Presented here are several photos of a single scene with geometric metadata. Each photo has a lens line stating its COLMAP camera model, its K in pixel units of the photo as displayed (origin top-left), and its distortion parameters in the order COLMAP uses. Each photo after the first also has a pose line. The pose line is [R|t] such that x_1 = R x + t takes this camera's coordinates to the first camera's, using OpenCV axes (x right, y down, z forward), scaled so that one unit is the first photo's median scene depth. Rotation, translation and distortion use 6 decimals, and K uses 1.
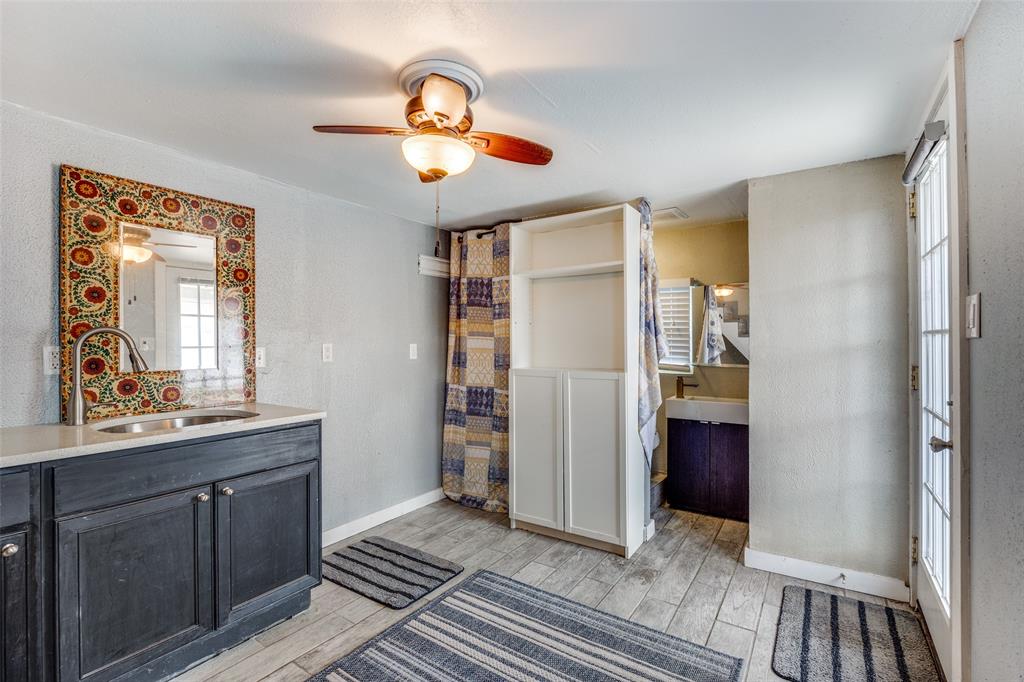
lens RADIAL K [[453.7, 0, 516.0], [0, 453.7, 339.2], [0, 0, 1]] dist [-0.020989, 0.000131]
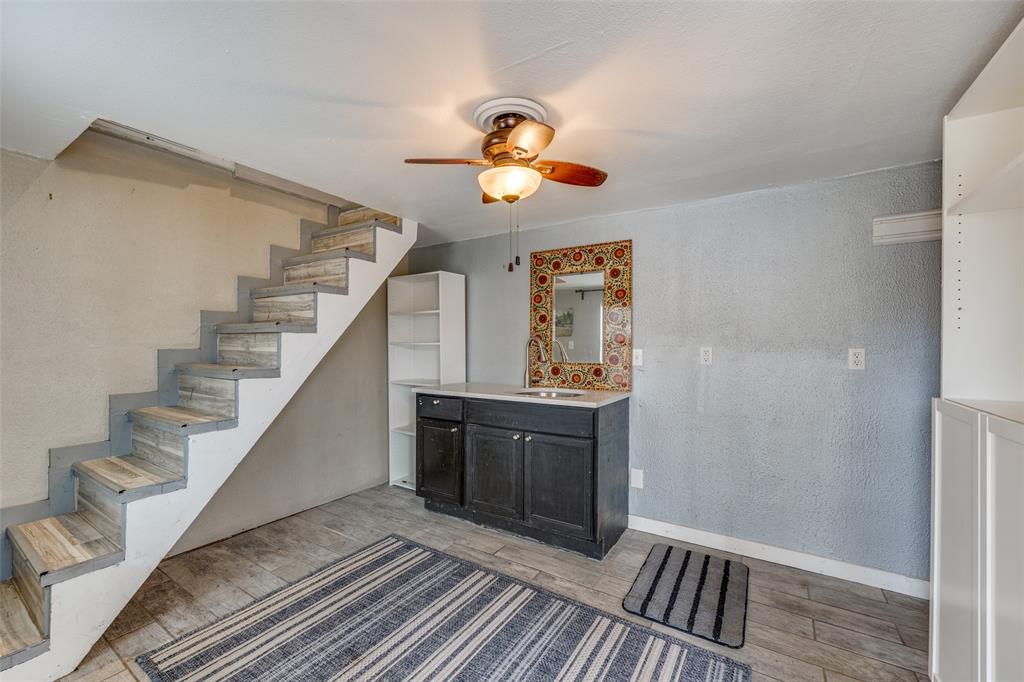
lens RADIAL K [[419.4, 0, 514.3], [0, 419.4, 346.6], [0, 0, 1]] dist [-0.003139, -0.000084]
pose [[0.026457, 0.012621, -0.999570, 0.656972], [0.007160, 0.999892, 0.012815, -0.007365], [0.999624, -0.007496, 0.026363, 0.710534]]
